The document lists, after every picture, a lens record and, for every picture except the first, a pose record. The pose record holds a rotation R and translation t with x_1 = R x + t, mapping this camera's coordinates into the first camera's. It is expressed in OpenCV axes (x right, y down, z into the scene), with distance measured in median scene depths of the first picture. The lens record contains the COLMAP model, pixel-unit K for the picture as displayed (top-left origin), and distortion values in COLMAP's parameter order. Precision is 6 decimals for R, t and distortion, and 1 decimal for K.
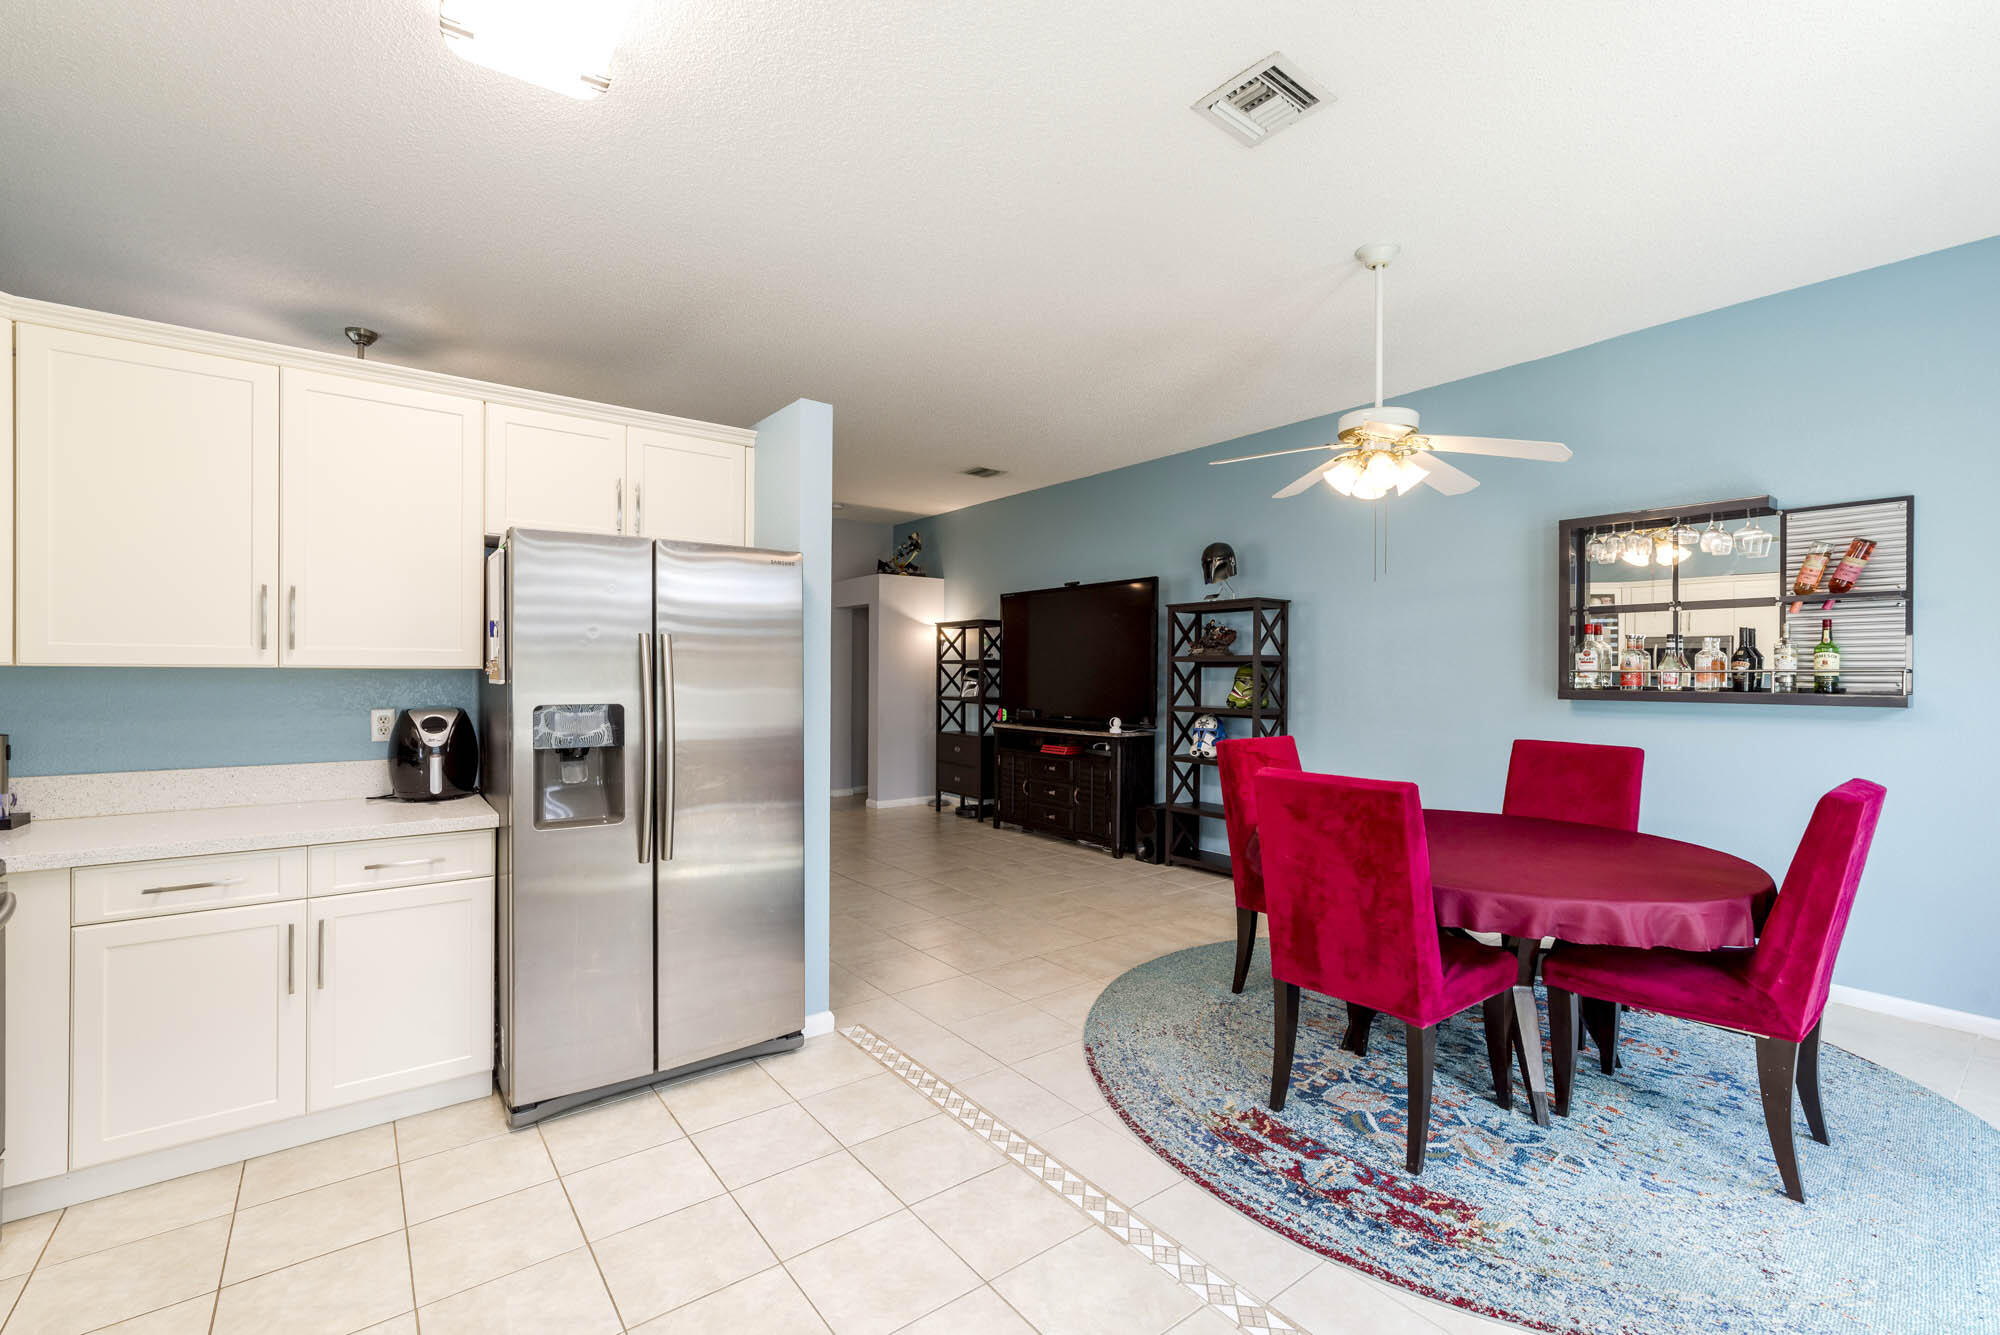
lens RADIAL K [[854.2, 0, 1000.9], [0, 854.2, 667.7], [0, 0, 1]] dist [-0.000524, 0.000084]
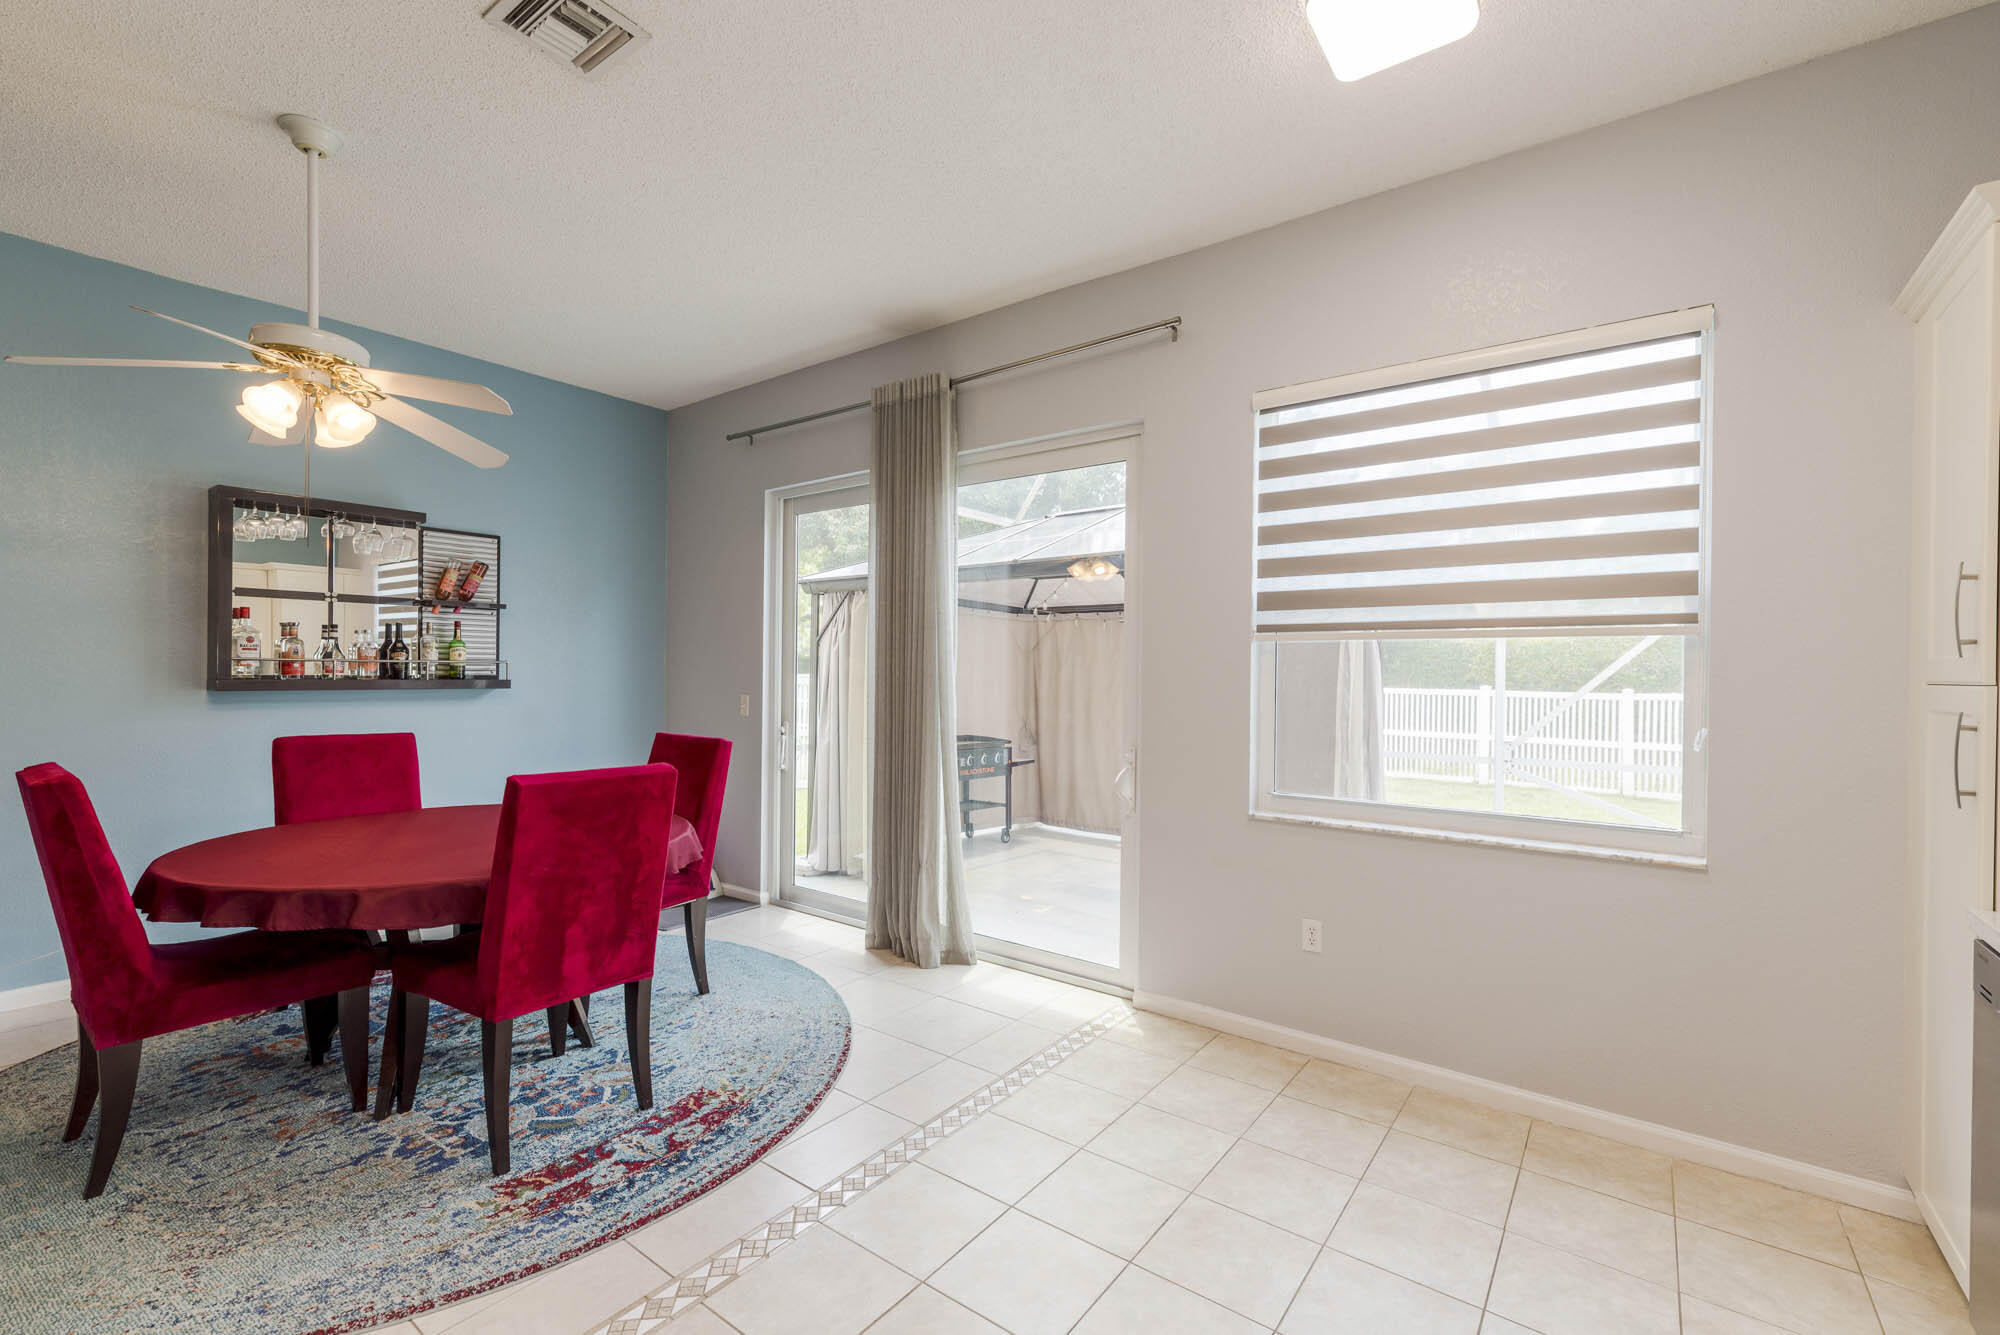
lens RADIAL K [[854.2, 0, 1003.0], [0, 854.2, 674.7], [0, 0, 1]] dist [-0.000524, 0.000084]
pose [[-0.272013, -0.010556, 0.962236, -0.644183], [-0.017238, 0.999833, 0.006096, 0.001725], [-0.962139, -0.014929, -0.272149, 0.763331]]
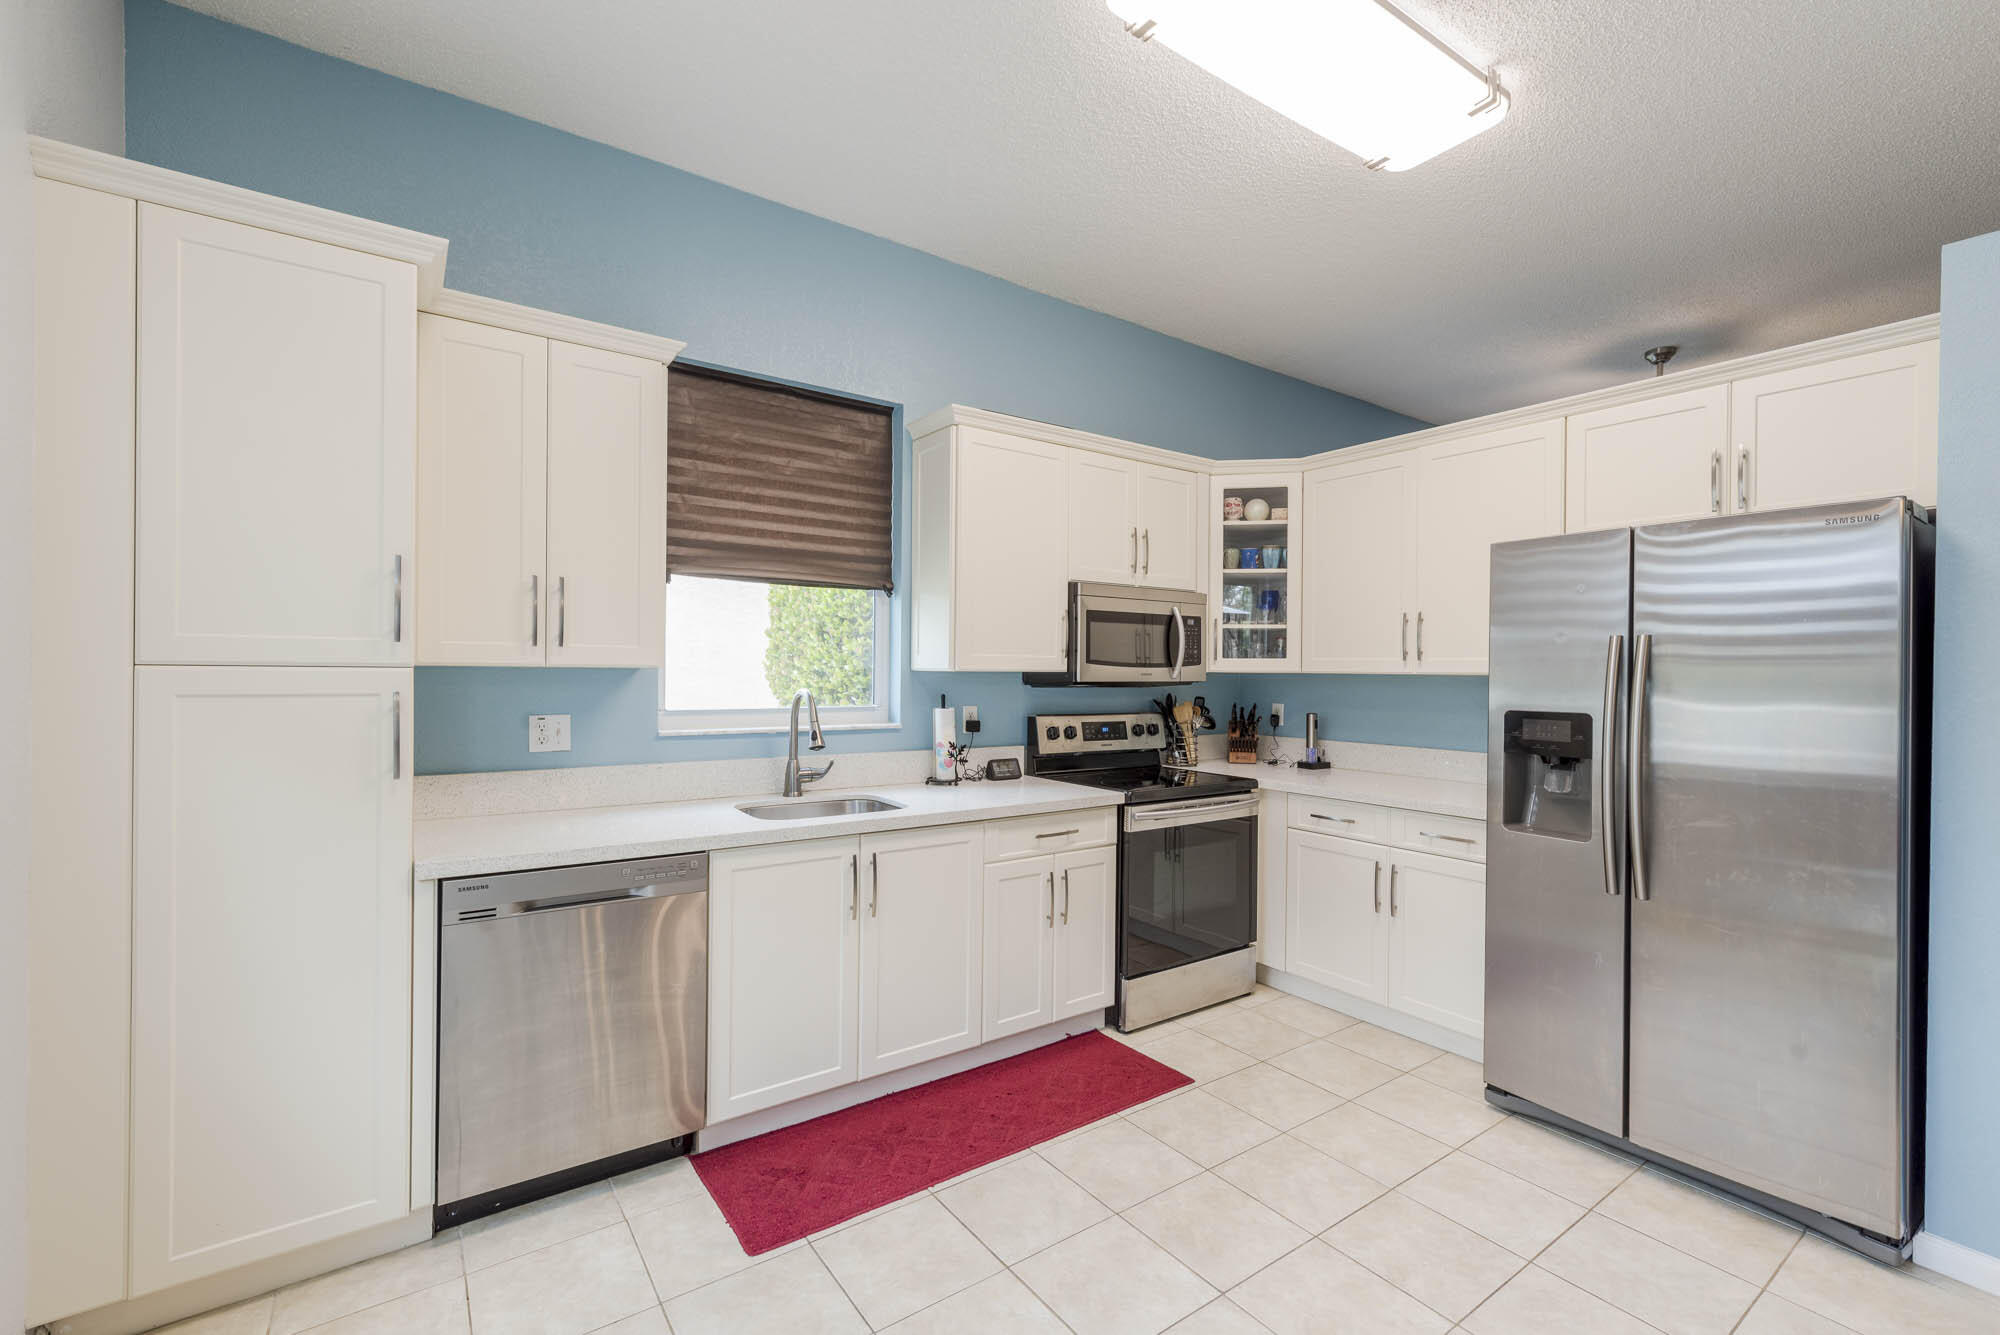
lens RADIAL K [[854.2, 0, 1003.6], [0, 854.2, 666.9], [0, 0, 1]] dist [-0.000524, 0.000084]
pose [[-0.036879, -0.007625, -0.999291, 0.504276], [-0.005479, 0.999957, -0.007428, 0.001883], [0.999305, 0.005201, -0.036919, 0.405986]]
